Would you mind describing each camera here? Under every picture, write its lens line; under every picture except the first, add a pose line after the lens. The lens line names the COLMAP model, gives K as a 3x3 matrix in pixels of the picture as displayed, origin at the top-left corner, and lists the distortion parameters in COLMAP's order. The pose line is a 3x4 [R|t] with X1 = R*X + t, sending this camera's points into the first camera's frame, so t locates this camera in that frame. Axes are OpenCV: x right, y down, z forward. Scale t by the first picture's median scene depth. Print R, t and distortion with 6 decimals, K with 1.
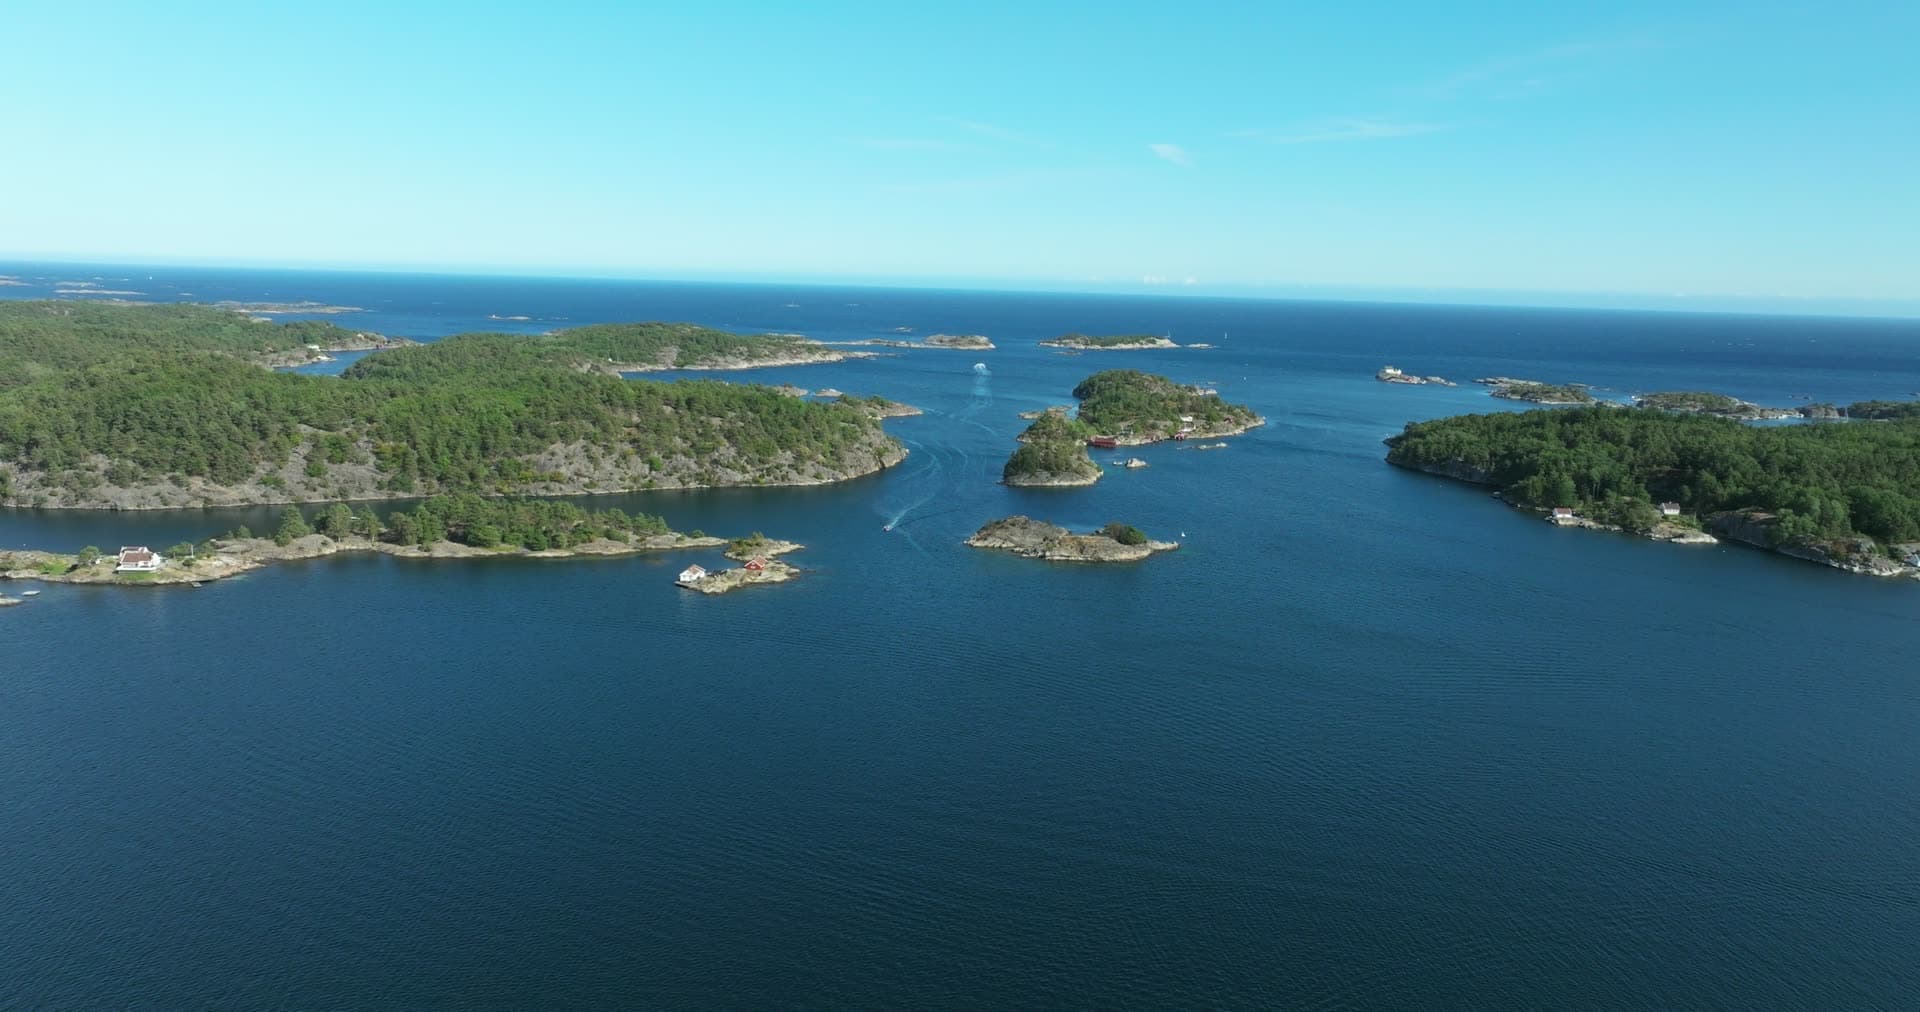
lens RADIAL K [[1345.7, 0, 960.1], [0, 1345.7, 500.6], [0, 0, 1]] dist [-0.000459, 0.012366]
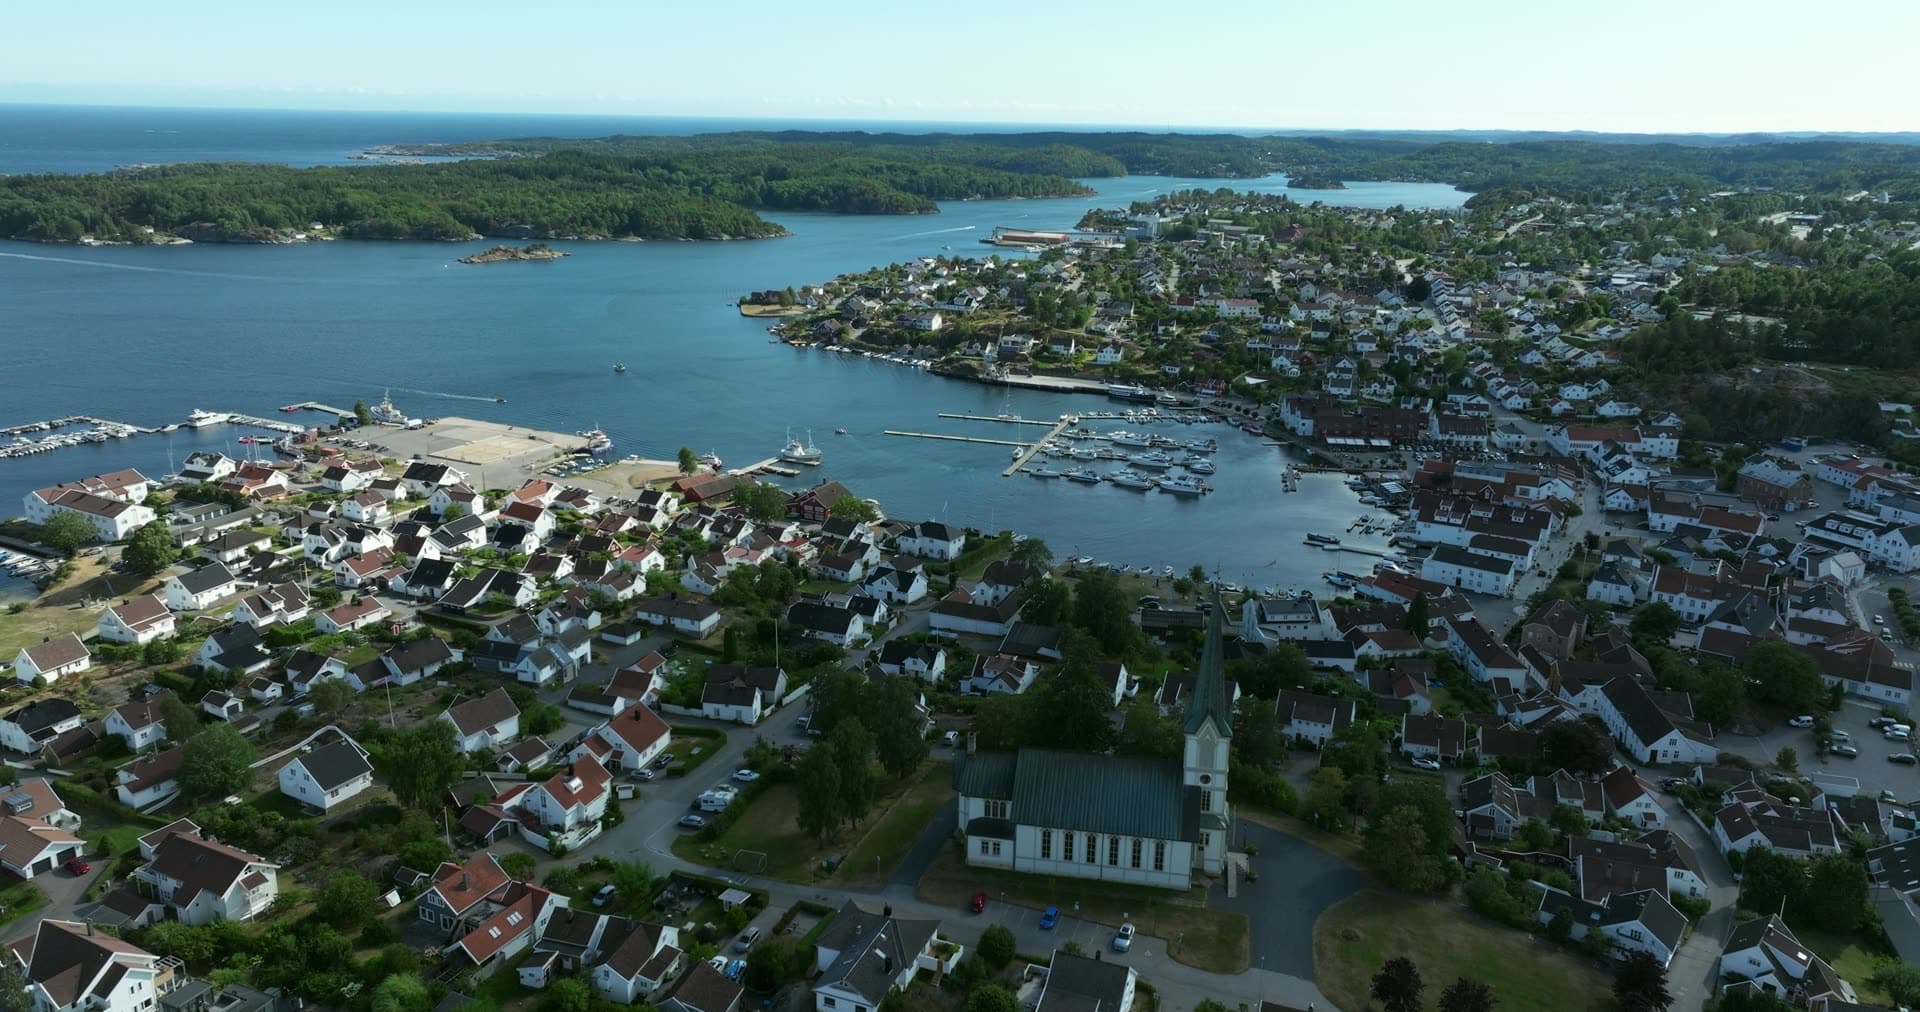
lens RADIAL K [[1345.7, 0, 960.1], [0, 1345.7, 500.6], [0, 0, 1]] dist [-0.000459, 0.012366]
pose [[0.325435, -0.283569, 0.902042, -0.721830], [0.142830, 0.957769, 0.249558, 0.054030], [-0.934715, 0.047624, 0.352194, -0.486694]]
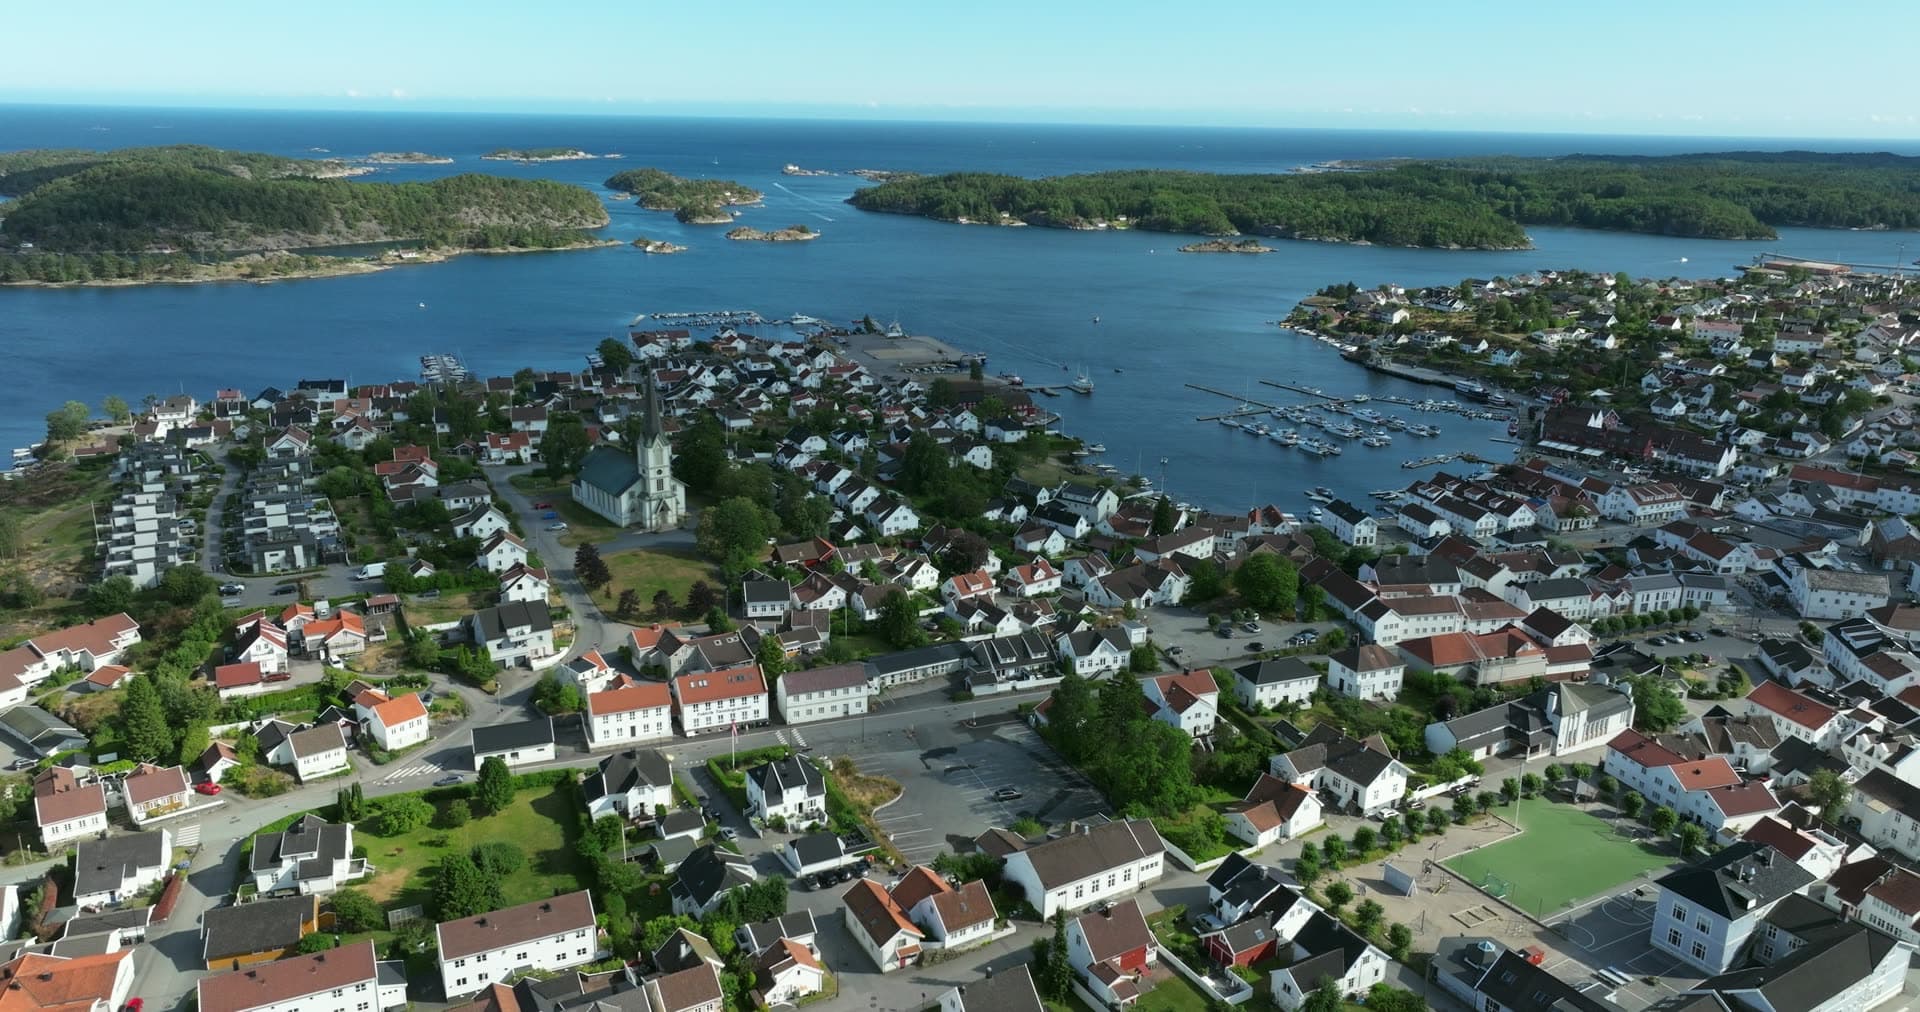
lens RADIAL K [[1345.7, 0, 960.1], [0, 1345.7, 500.6], [0, 0, 1]] dist [-0.000459, 0.012366]
pose [[0.870669, -0.149100, 0.468726, -0.616718], [0.086436, 0.984499, 0.152610, 0.122499], [-0.484215, -0.092359, 0.870061, -0.887569]]
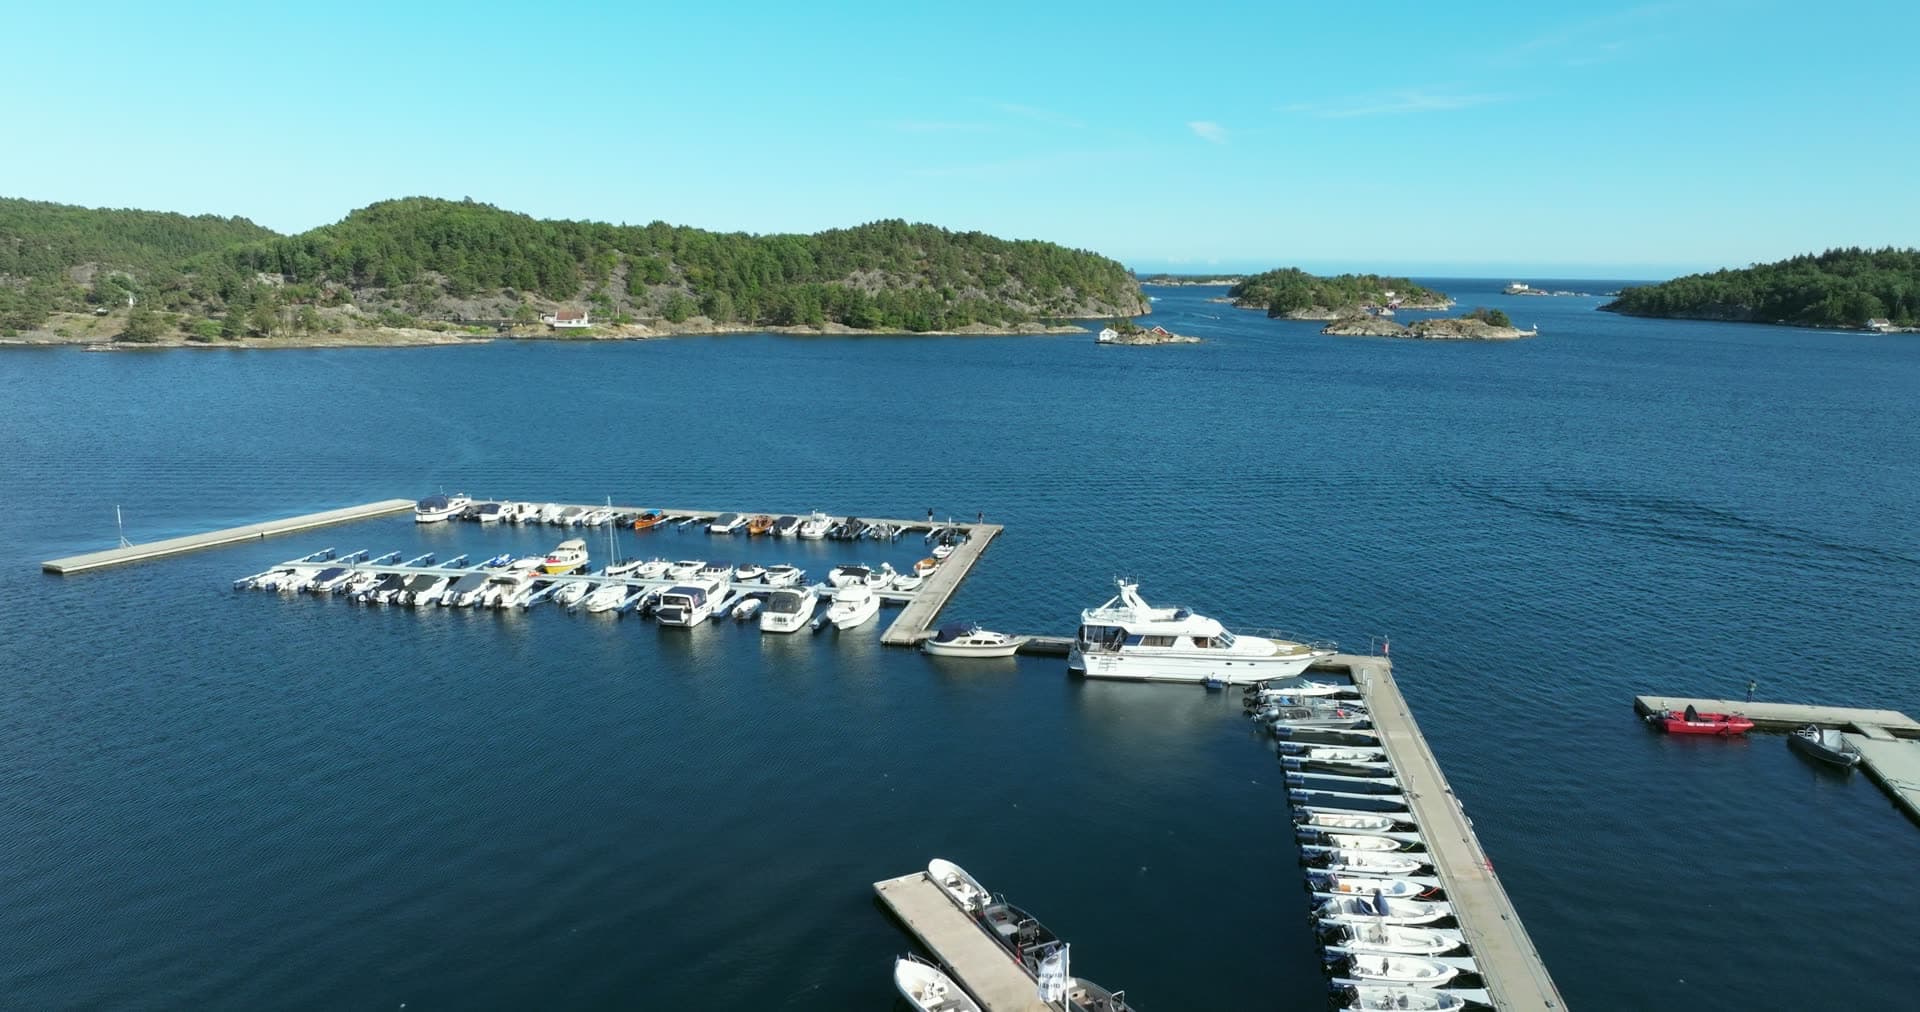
lens RADIAL K [[1345.7, 0, 960.1], [0, 1345.7, 500.6], [0, 0, 1]] dist [-0.000459, 0.012366]
pose [[0.999817, -0.016043, -0.010426, -0.214436], [0.016143, 0.999824, 0.009580, 0.118067], [0.010270, -0.009746, 0.999900, 0.006643]]
